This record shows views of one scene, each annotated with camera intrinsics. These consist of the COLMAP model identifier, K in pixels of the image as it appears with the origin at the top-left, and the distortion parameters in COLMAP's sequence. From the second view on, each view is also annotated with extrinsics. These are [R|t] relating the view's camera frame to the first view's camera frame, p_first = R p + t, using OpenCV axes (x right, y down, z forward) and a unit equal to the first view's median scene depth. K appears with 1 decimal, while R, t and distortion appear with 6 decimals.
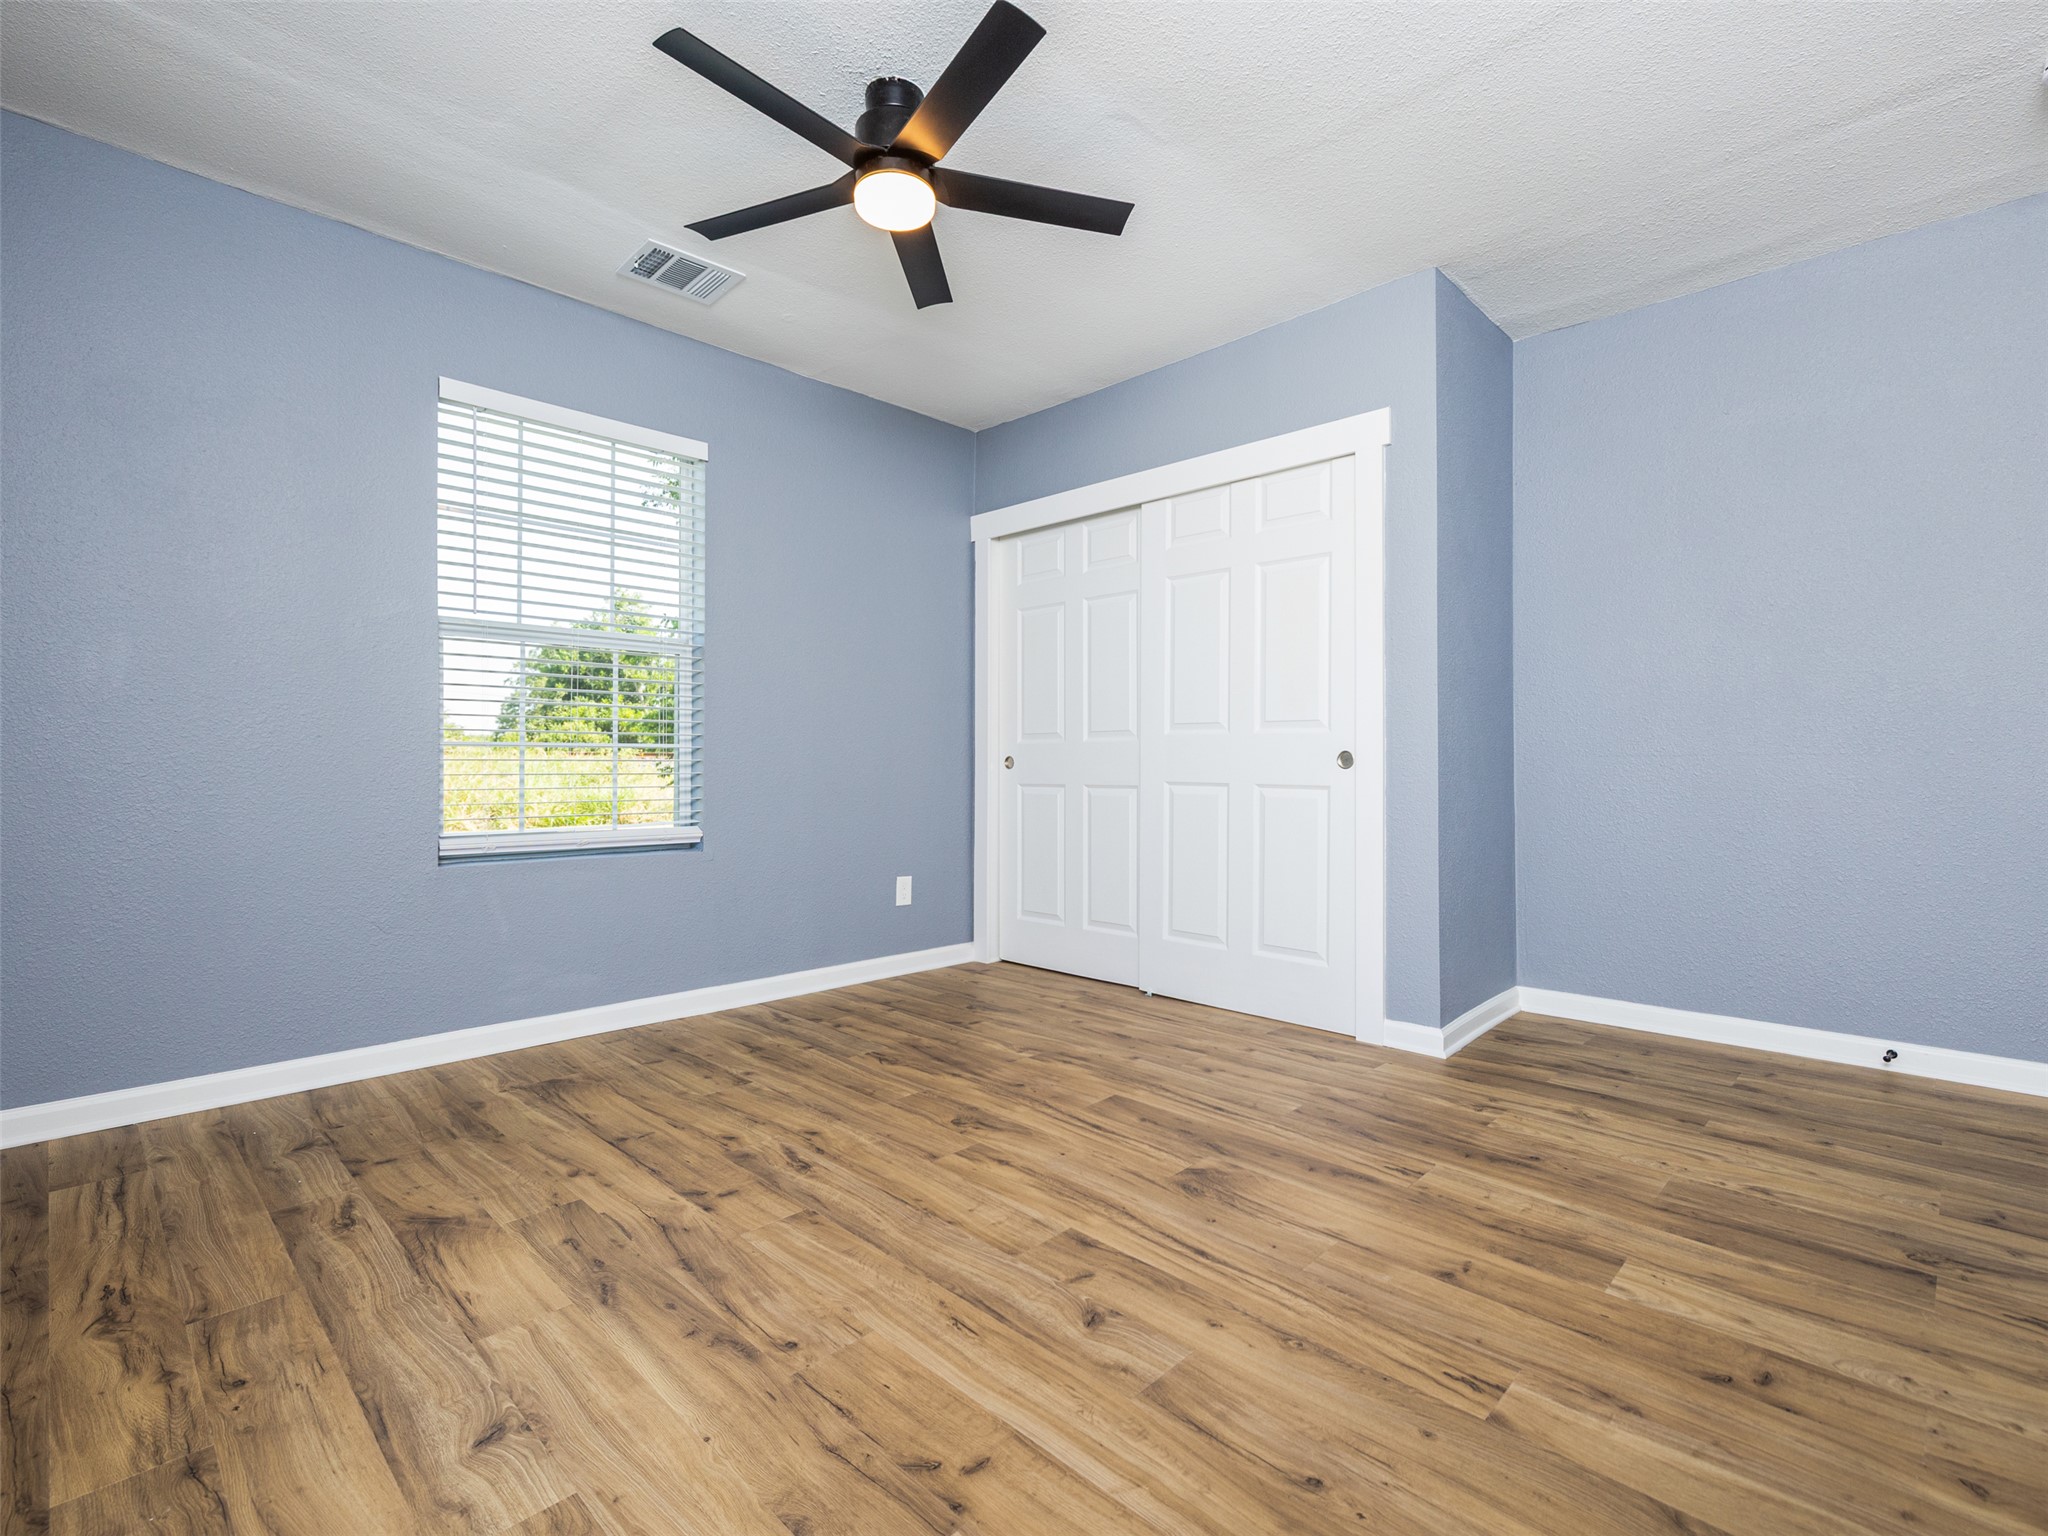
lens RADIAL K [[968.3, 0, 1022.9], [0, 968.3, 749.9], [0, 0, 1]] dist [0.001416, -0.000217]
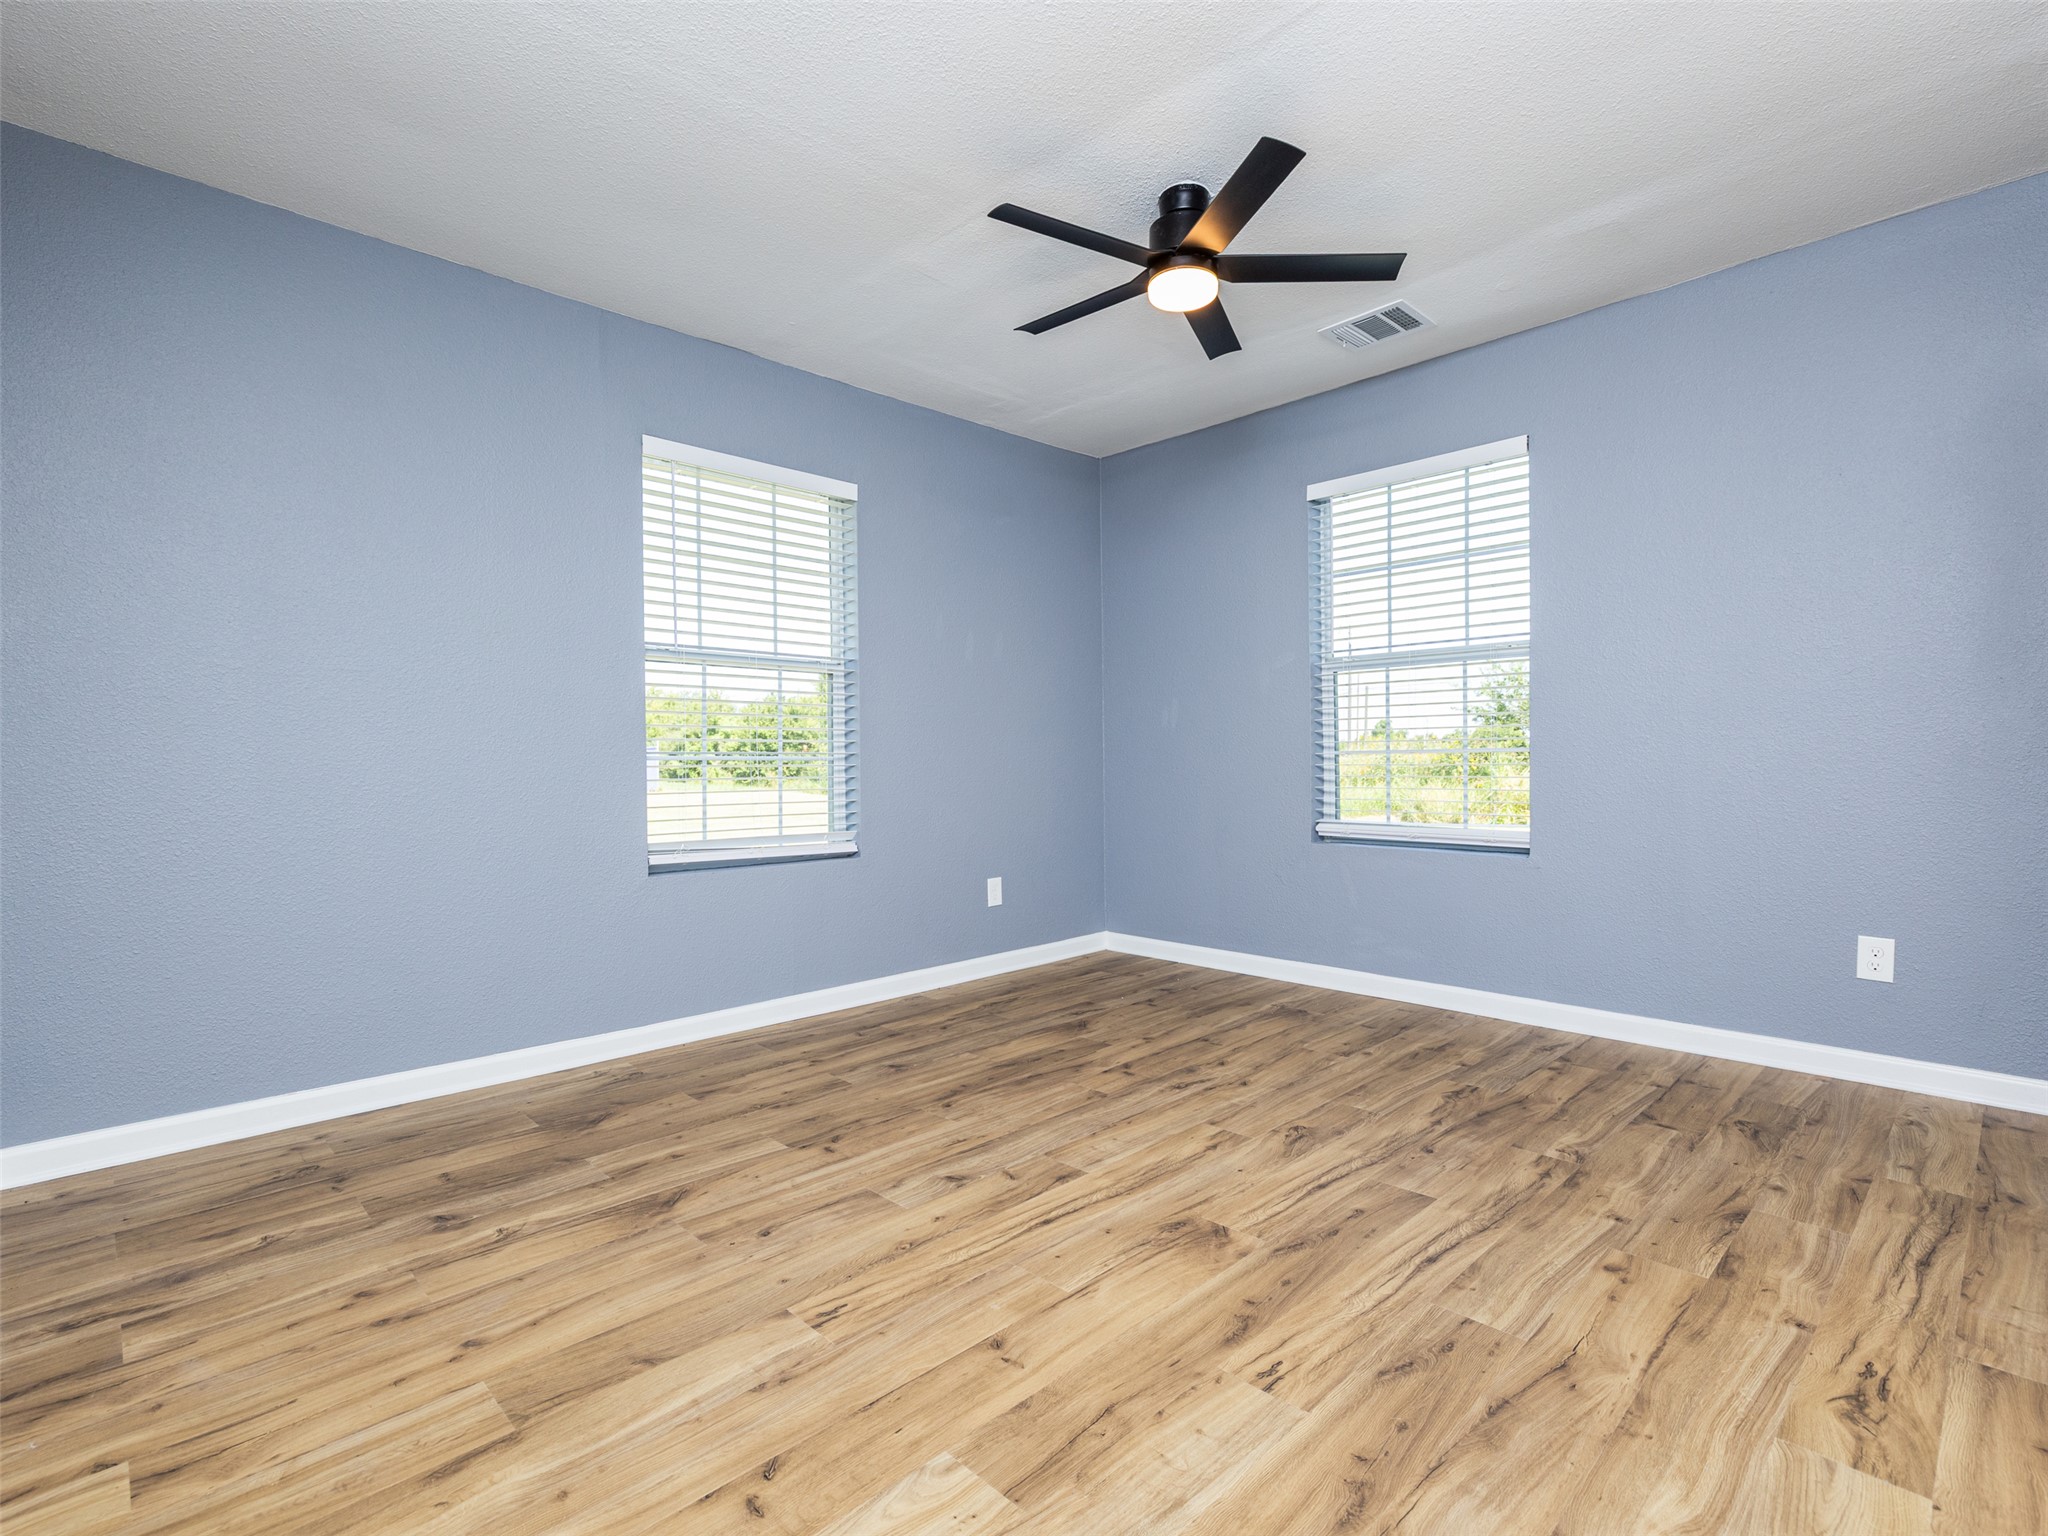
lens RADIAL K [[968.3, 0, 1020.8], [0, 968.3, 773.6], [0, 0, 1]] dist [0.001416, -0.000217]
pose [[-0.025055, 0.007269, -0.999660, 0.991023], [0.022111, 0.999733, 0.006716, 0.003026], [0.999442, -0.021935, -0.025209, 0.783573]]
